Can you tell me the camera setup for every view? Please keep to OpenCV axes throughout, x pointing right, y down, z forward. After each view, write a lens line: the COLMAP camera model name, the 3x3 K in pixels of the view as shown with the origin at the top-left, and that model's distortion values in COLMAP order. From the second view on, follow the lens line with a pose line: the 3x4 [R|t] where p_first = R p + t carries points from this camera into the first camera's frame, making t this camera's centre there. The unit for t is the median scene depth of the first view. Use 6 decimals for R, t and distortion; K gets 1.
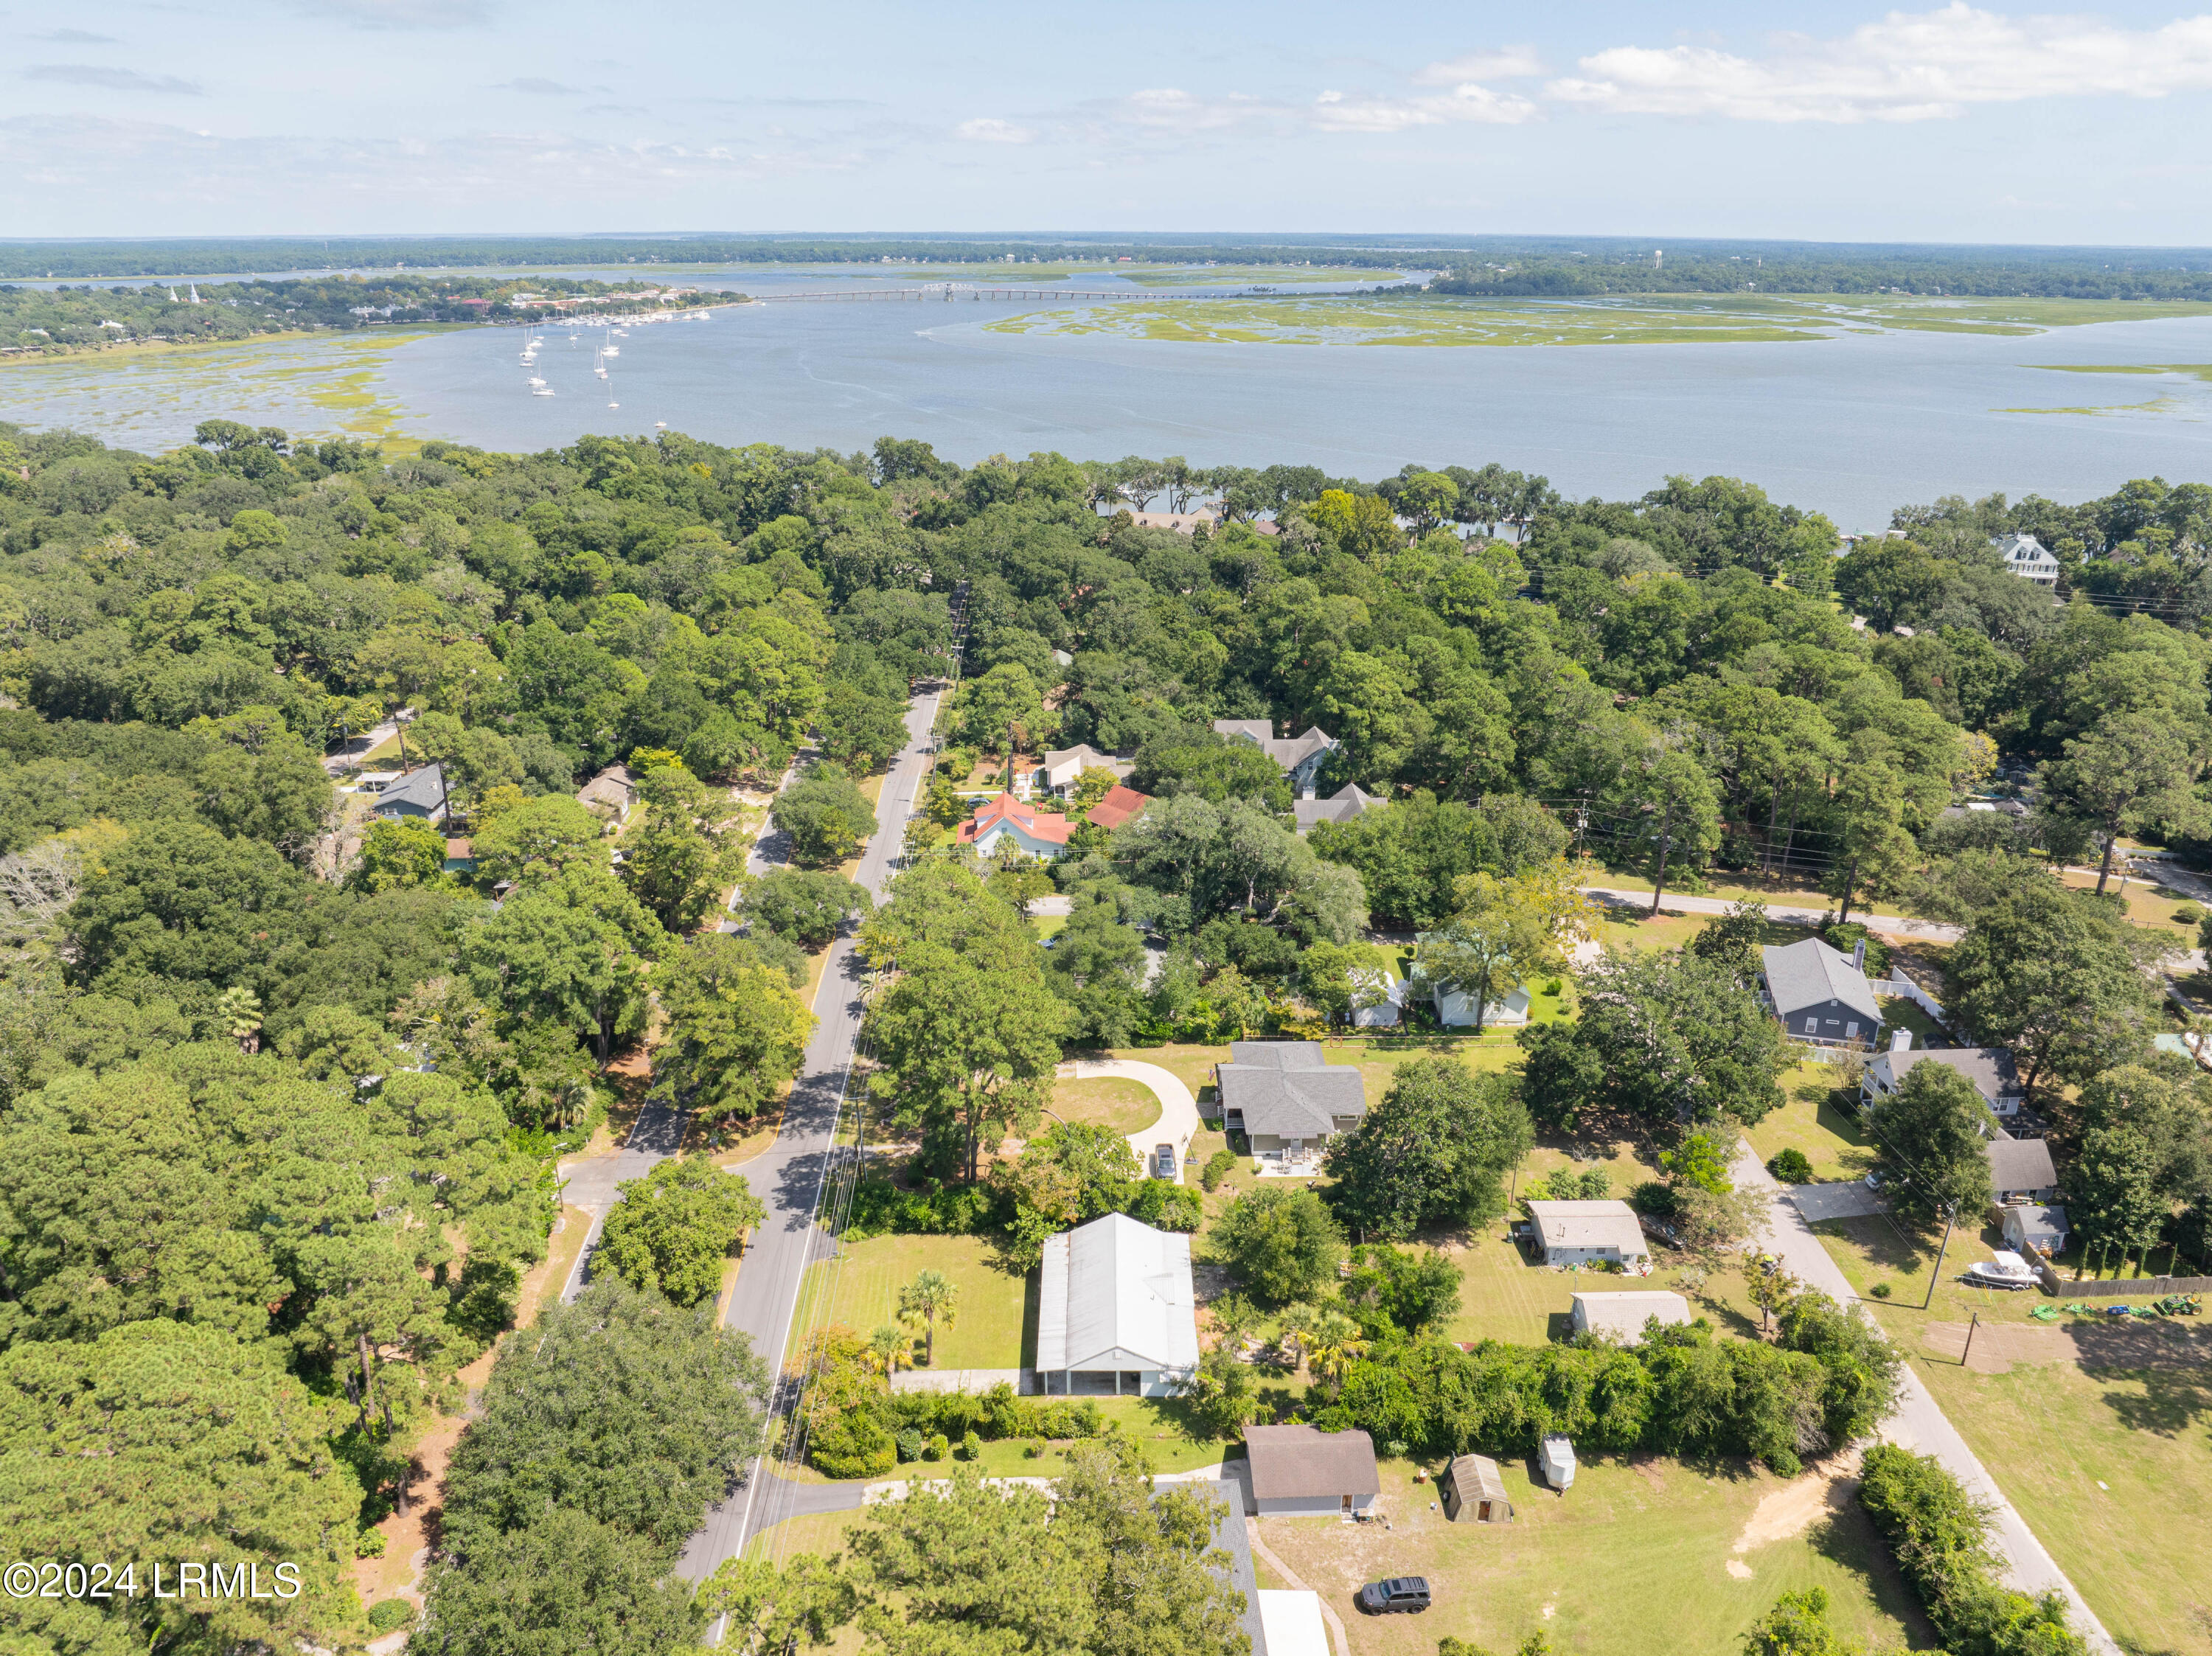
lens RADIAL K [[1538.2, 0, 1123.2], [0, 1538.2, 826.4], [0, 0, 1]] dist [-0.052648, 0.021594]
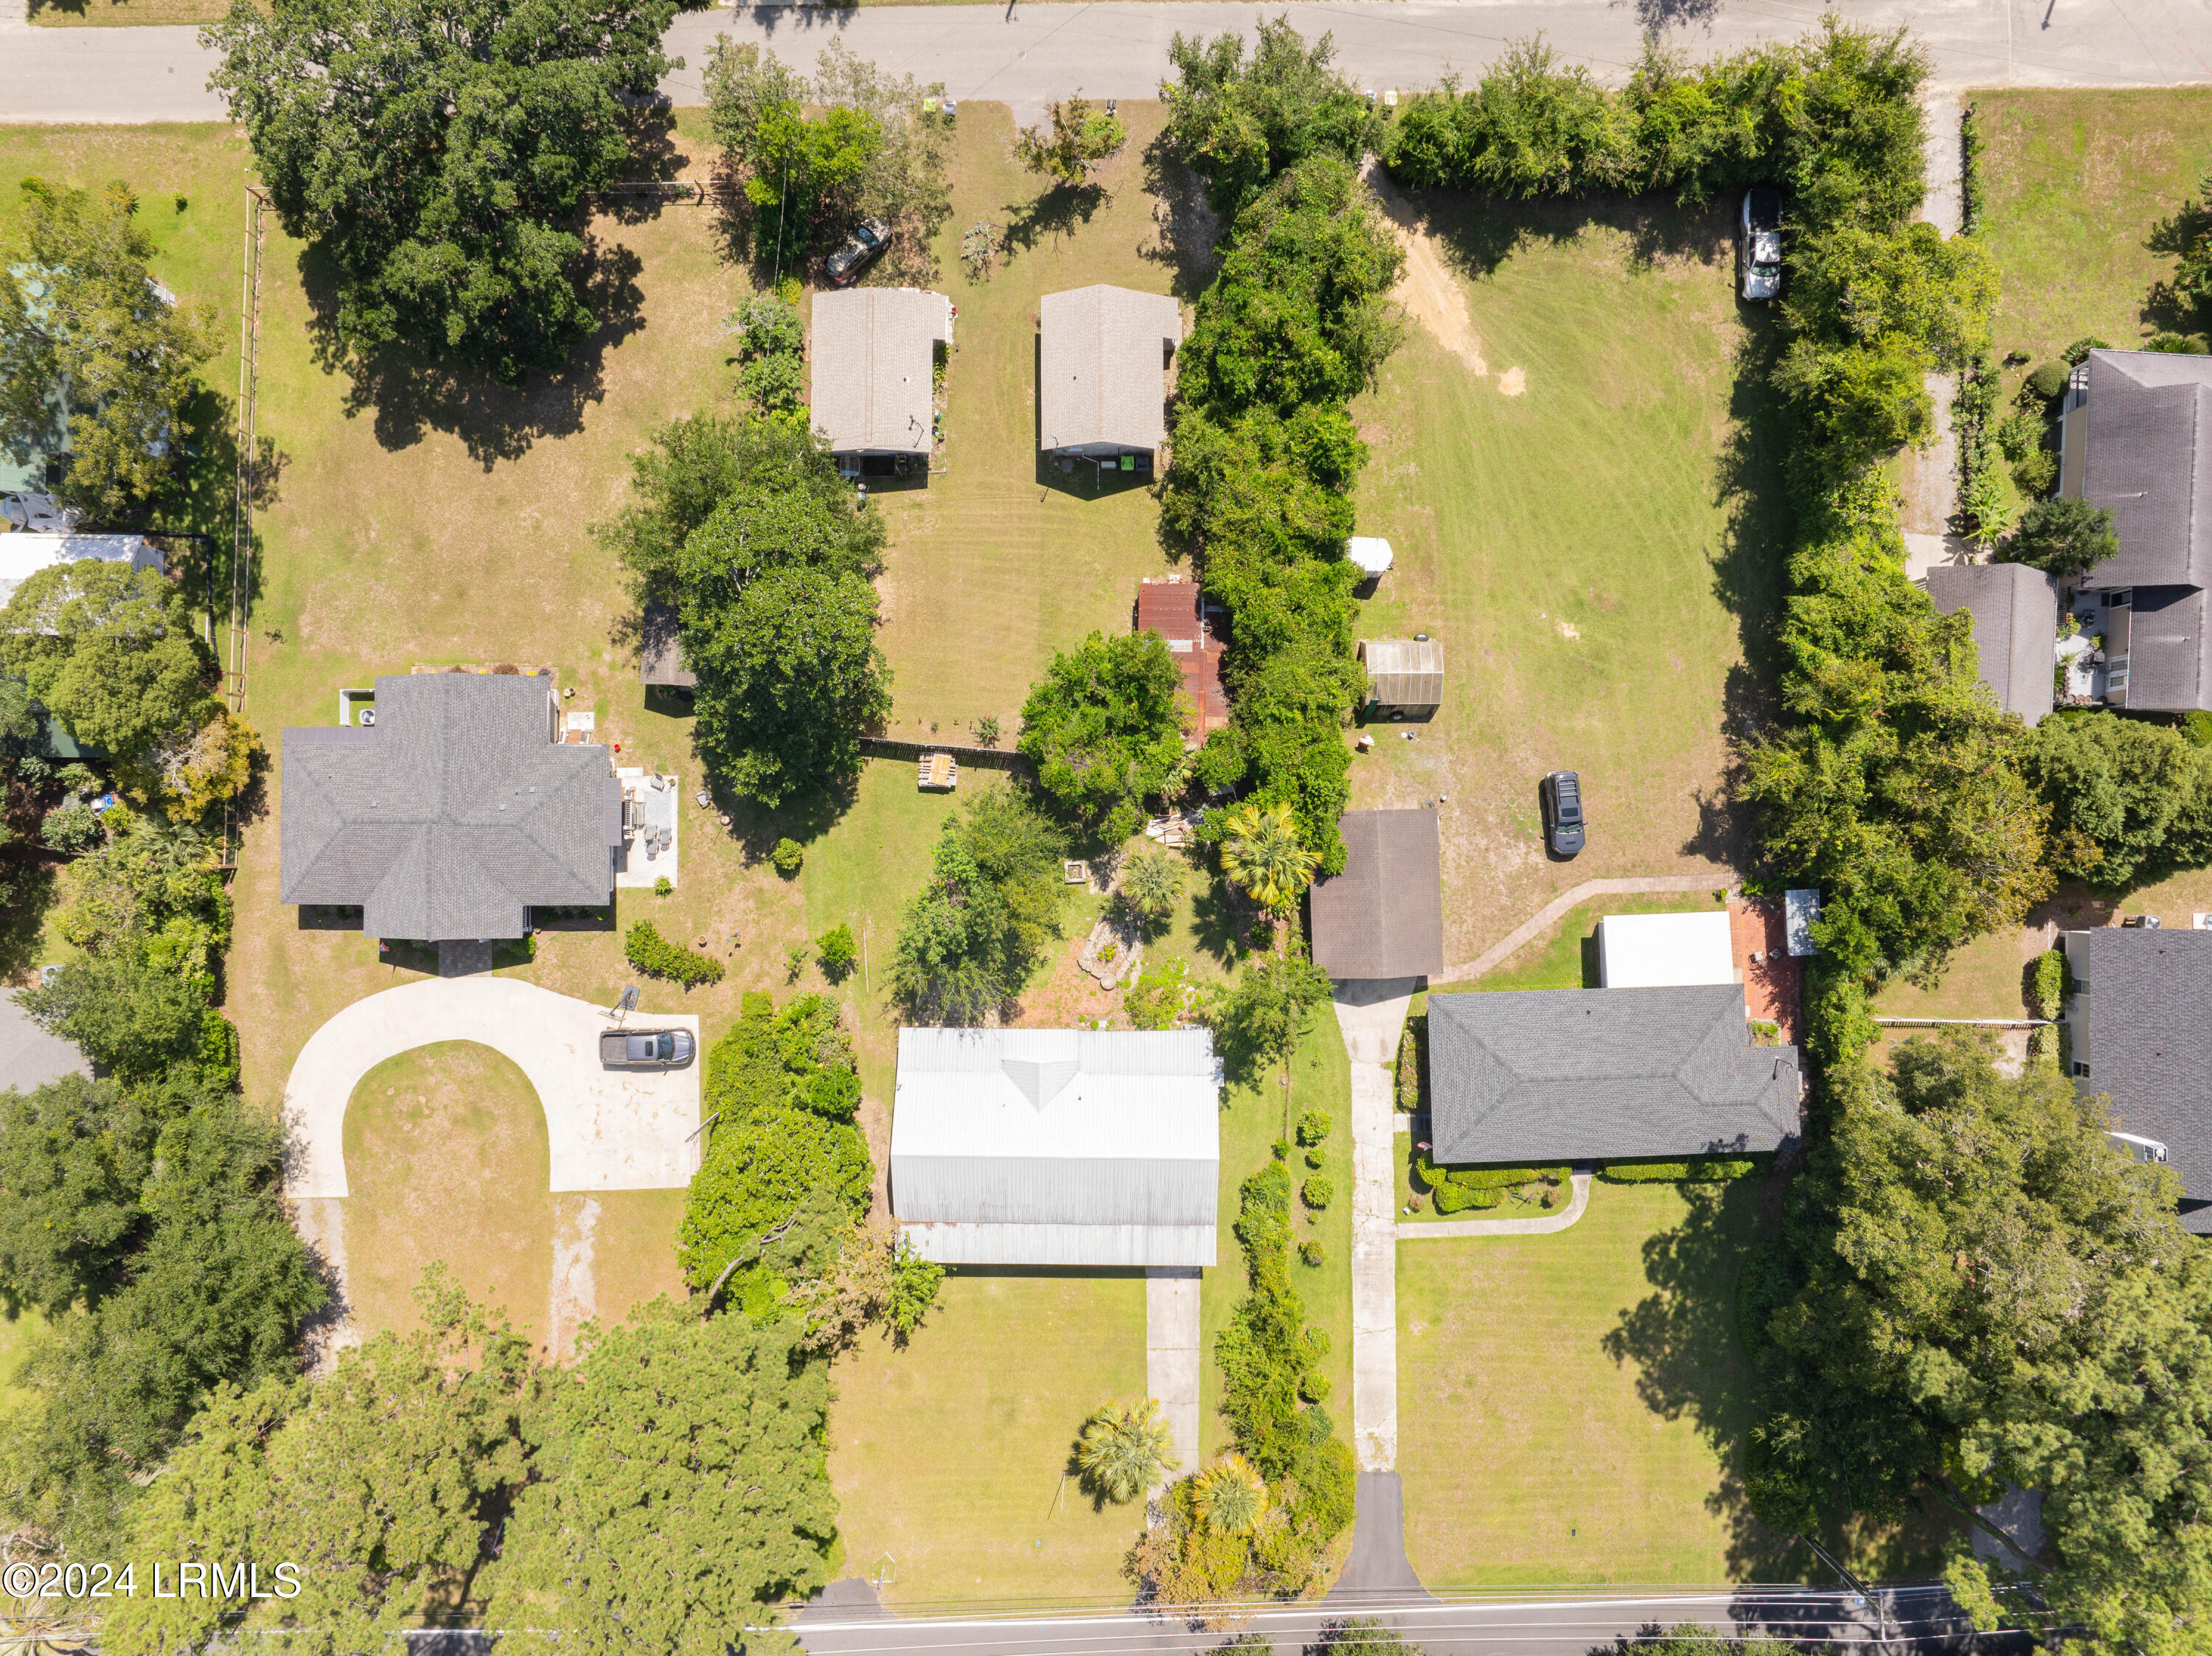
lens RADIAL K [[1538.2, 0, 1123.2], [0, 1538.2, 826.4], [0, 0, 1]] dist [-0.052648, 0.021594]
pose [[0.029406, -0.999501, 0.011566, 0.079710], [0.369930, 0.021632, 0.928808, -0.178844], [-0.928594, -0.023034, 0.370381, 0.455710]]
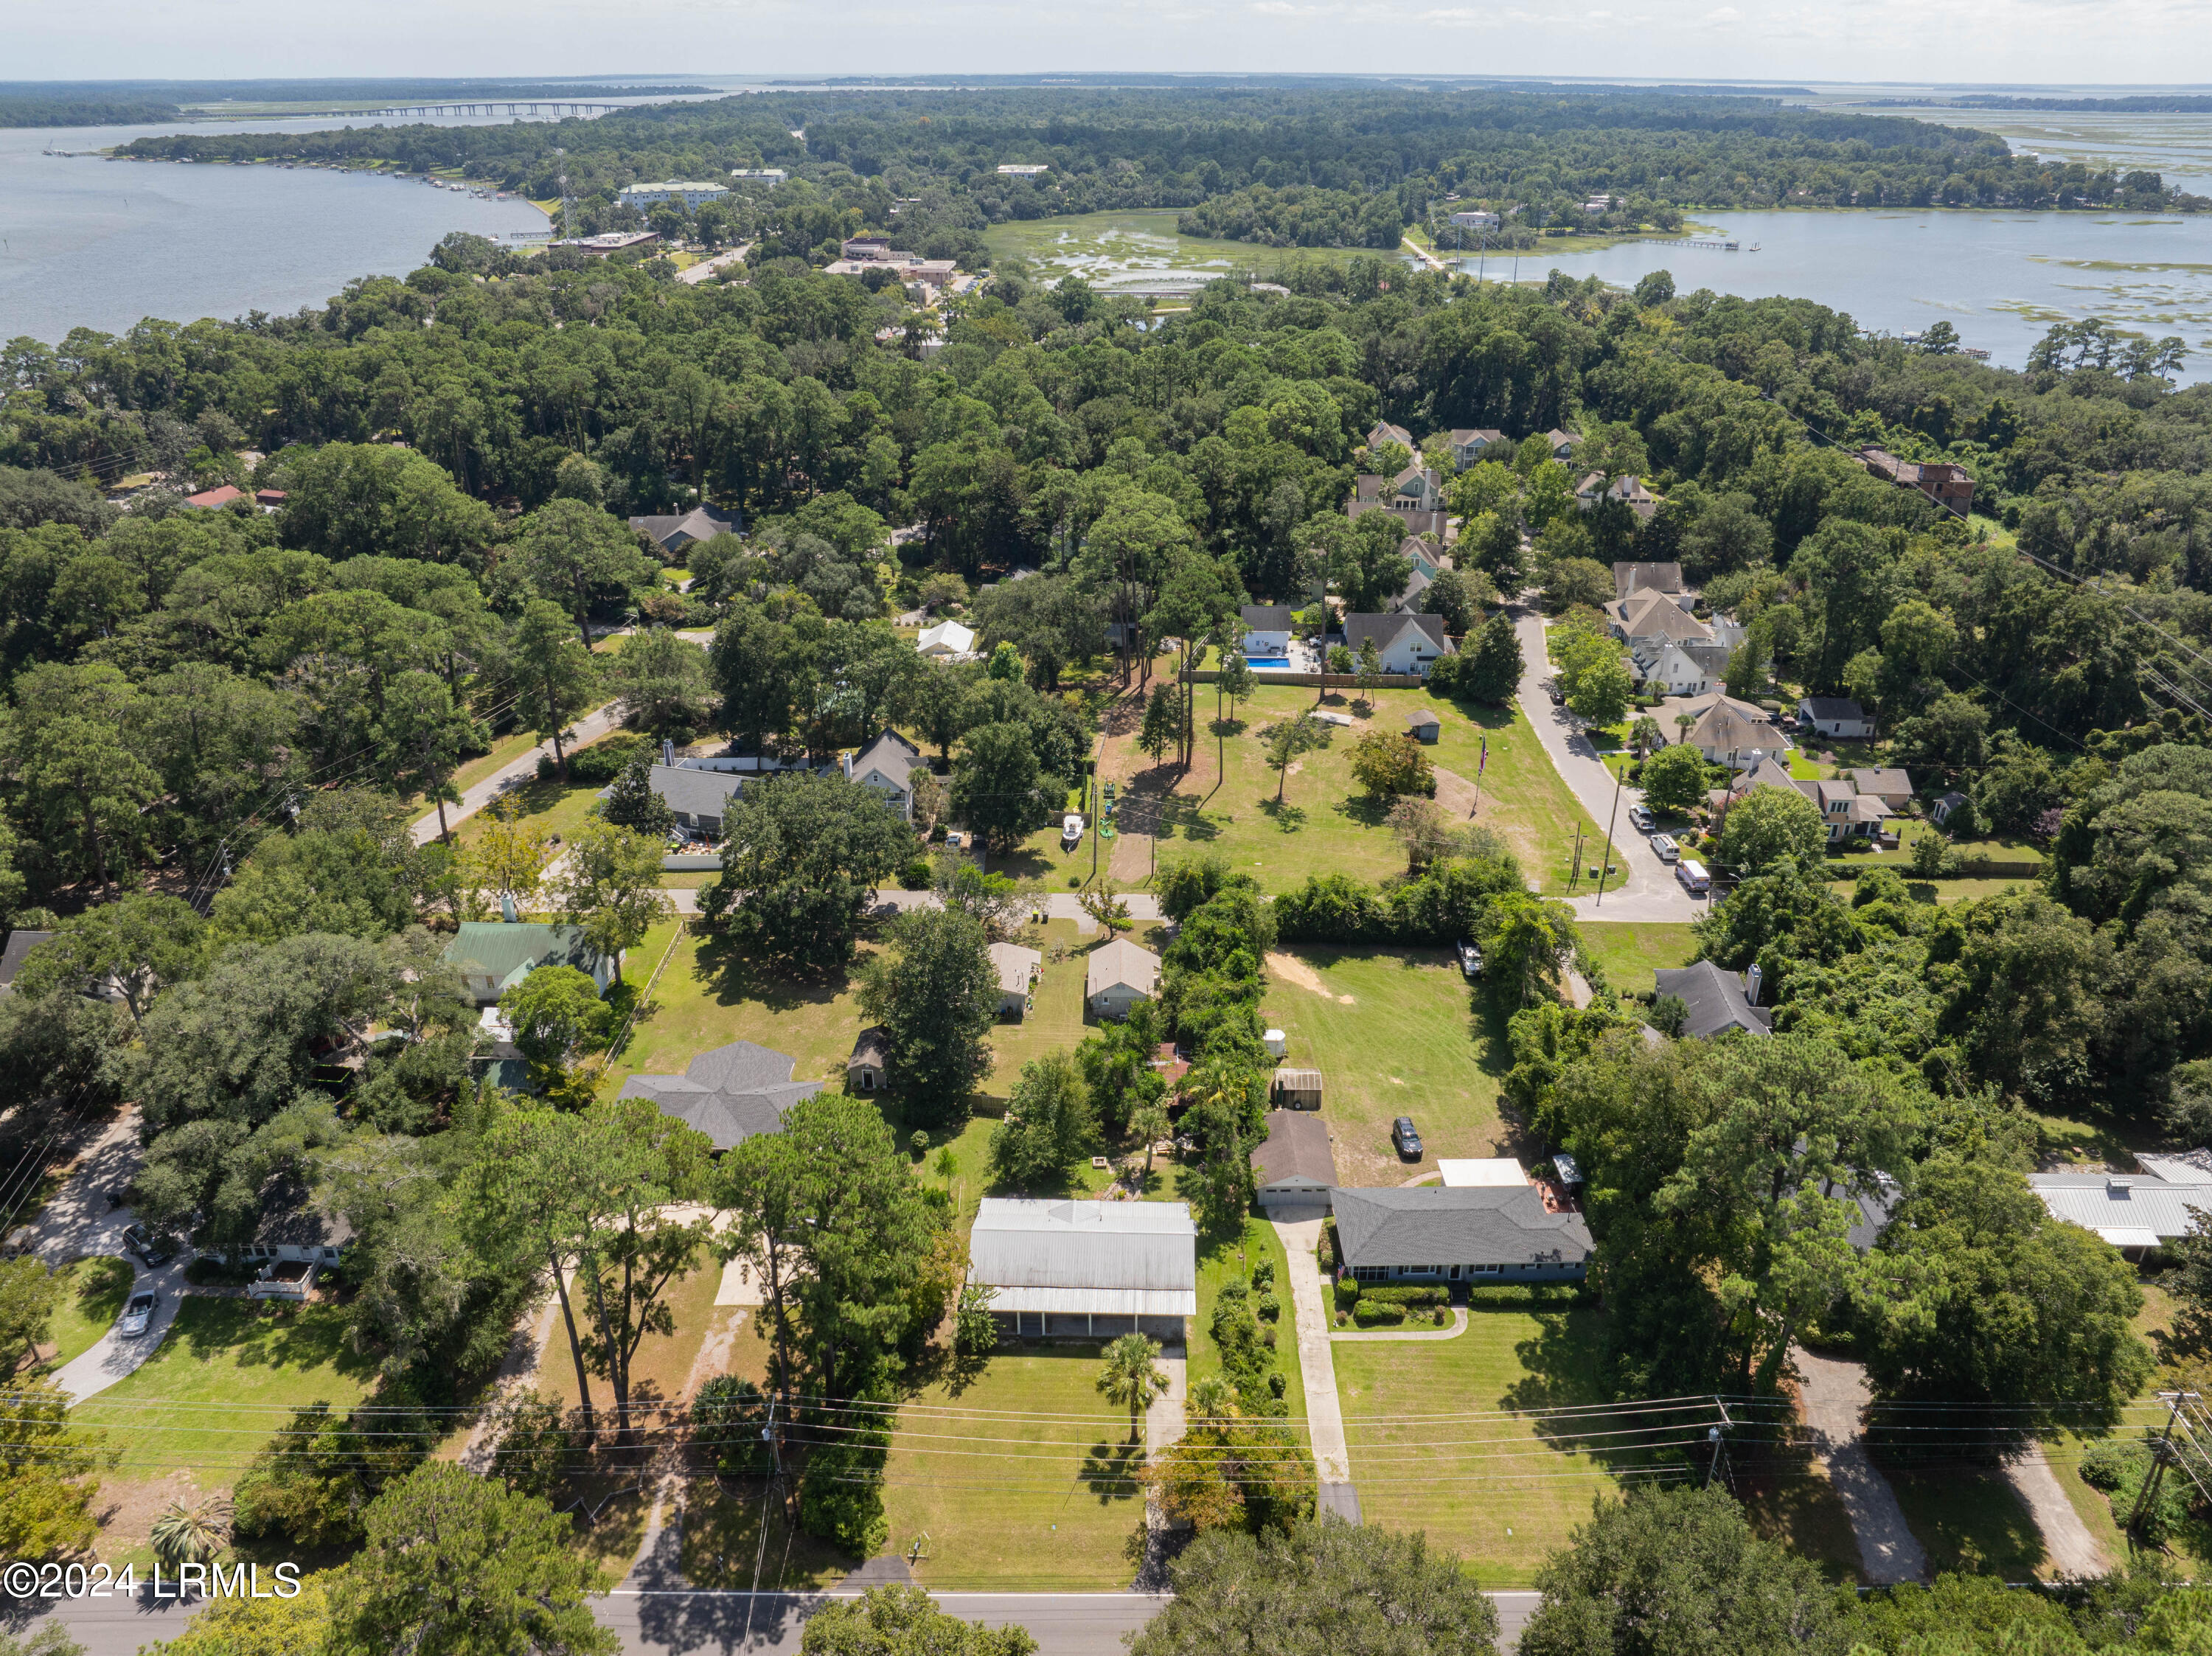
lens RADIAL K [[1538.2, 0, 1123.2], [0, 1538.2, 826.4], [0, 0, 1]] dist [-0.052648, 0.021594]
pose [[0.042484, -0.449145, 0.892448, -0.448997], [0.361599, 0.839611, 0.405340, -0.176549], [-0.931365, 0.305488, 0.198080, 0.439941]]
